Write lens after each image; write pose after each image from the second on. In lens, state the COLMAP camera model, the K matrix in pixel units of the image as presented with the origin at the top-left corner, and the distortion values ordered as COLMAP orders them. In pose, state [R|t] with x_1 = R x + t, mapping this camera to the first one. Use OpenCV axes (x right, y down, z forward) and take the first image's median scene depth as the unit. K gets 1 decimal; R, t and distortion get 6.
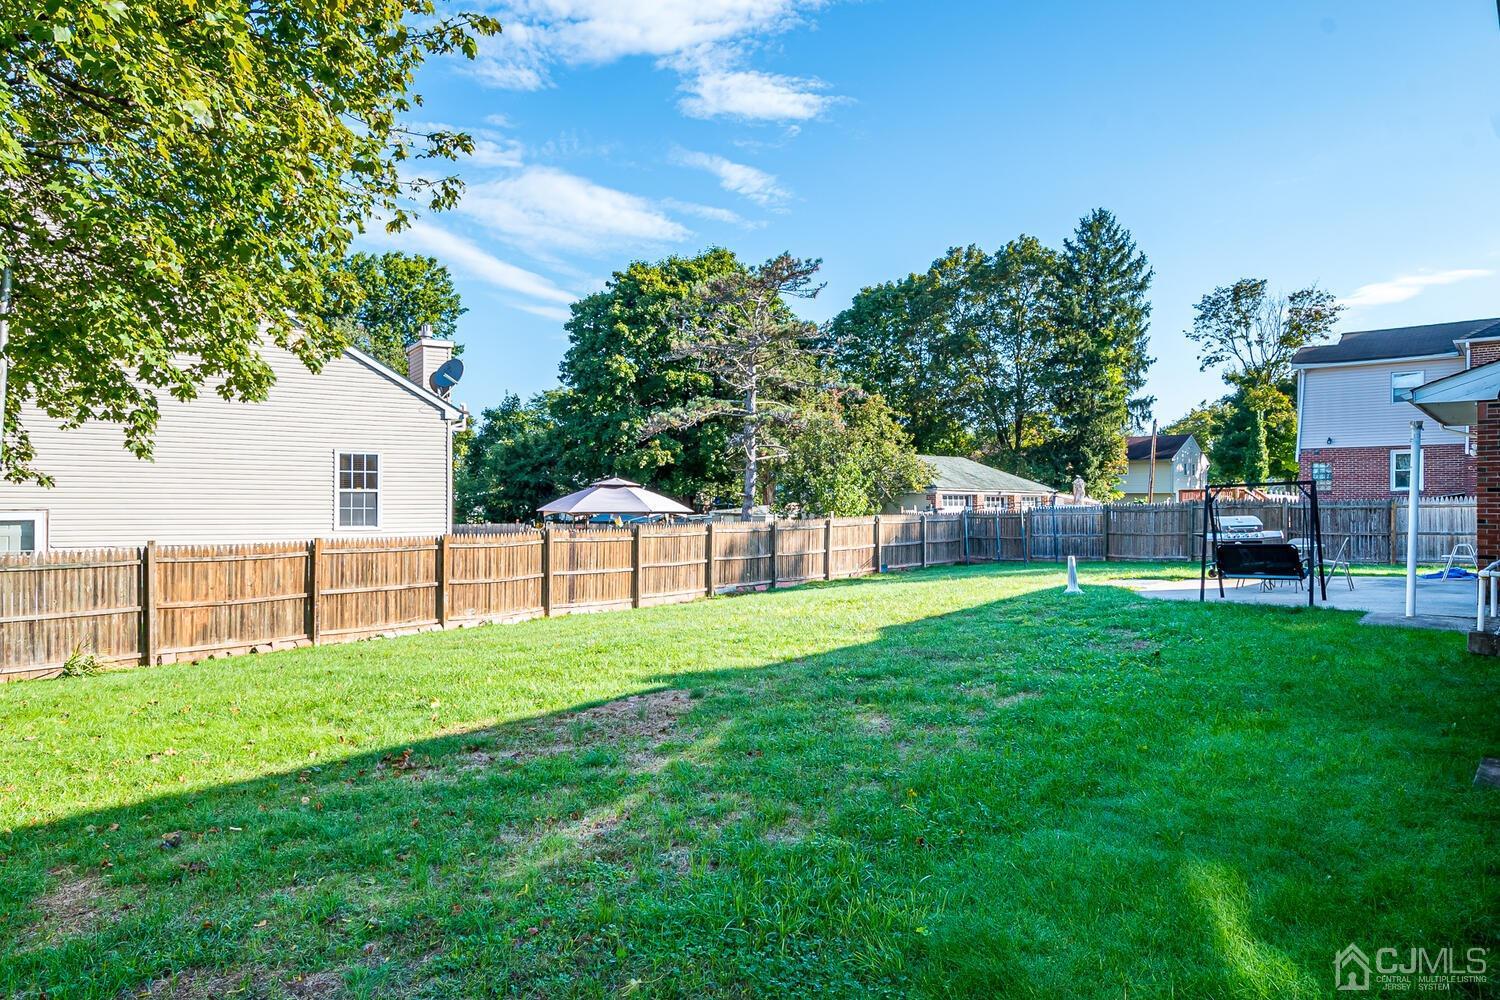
lens RADIAL K [[665.5, 0, 748.4], [0, 665.5, 505.1], [0, 0, 1]] dist [-0.028371, 0.009825]
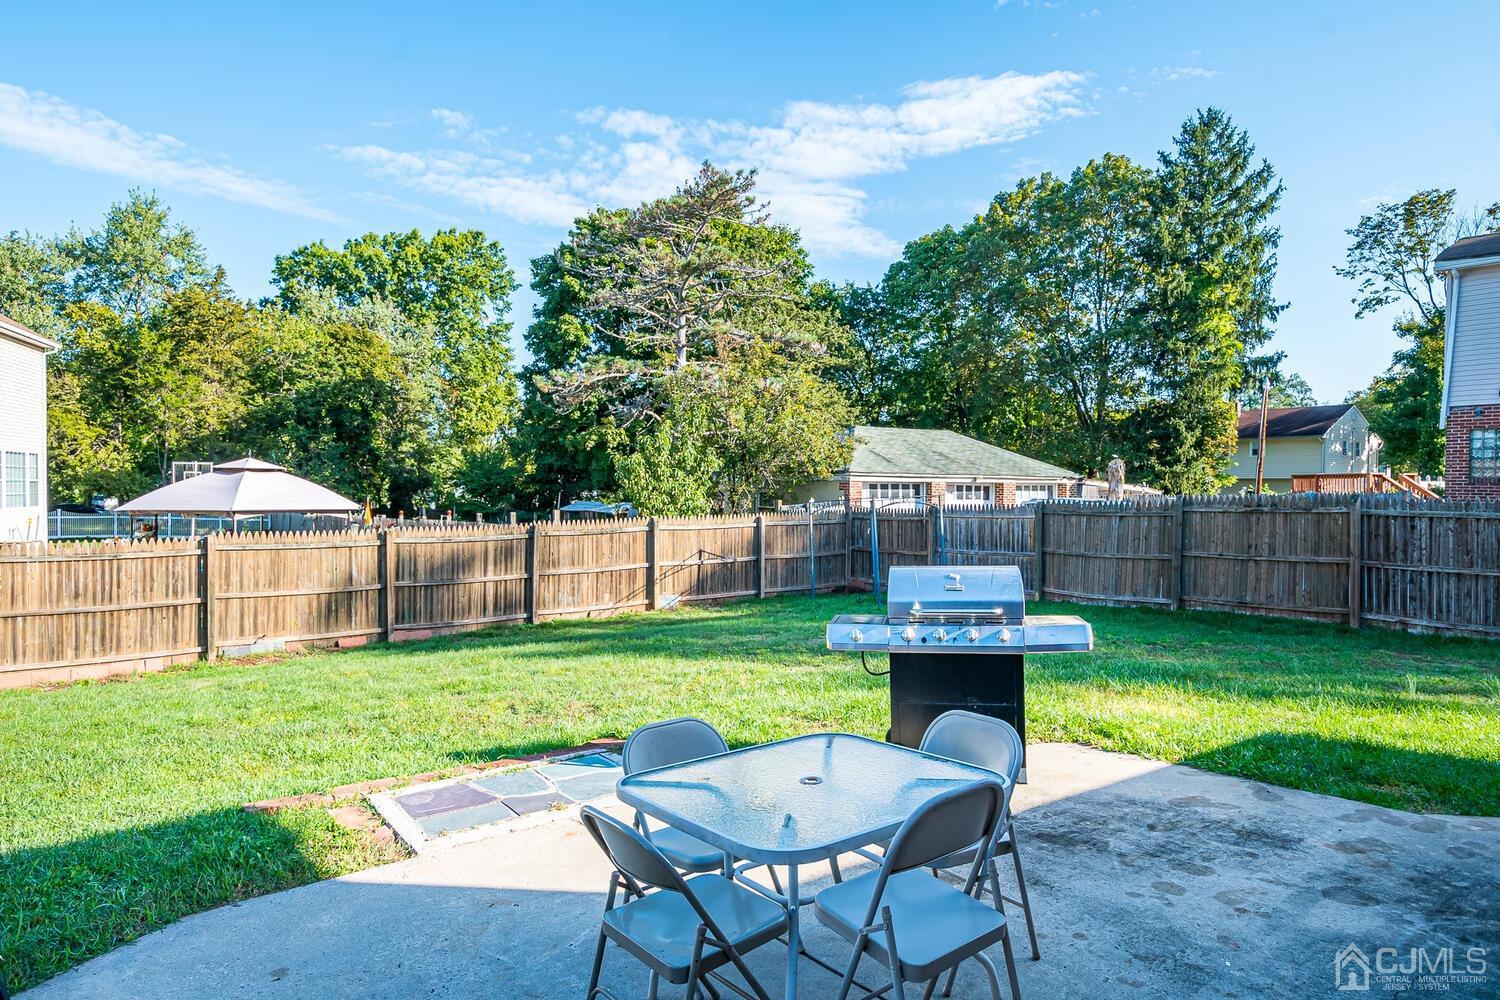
lens RADIAL K [[701.3, 0, 750.0], [0, 701.3, 500.0], [0, 0, 1]] dist [-0.010257, 0.000818]
pose [[0.989999, 0.005348, -0.140975, 0.128788], [-0.003447, 0.999900, 0.013721, -0.003471], [0.141034, -0.013098, 0.989918, 0.122406]]
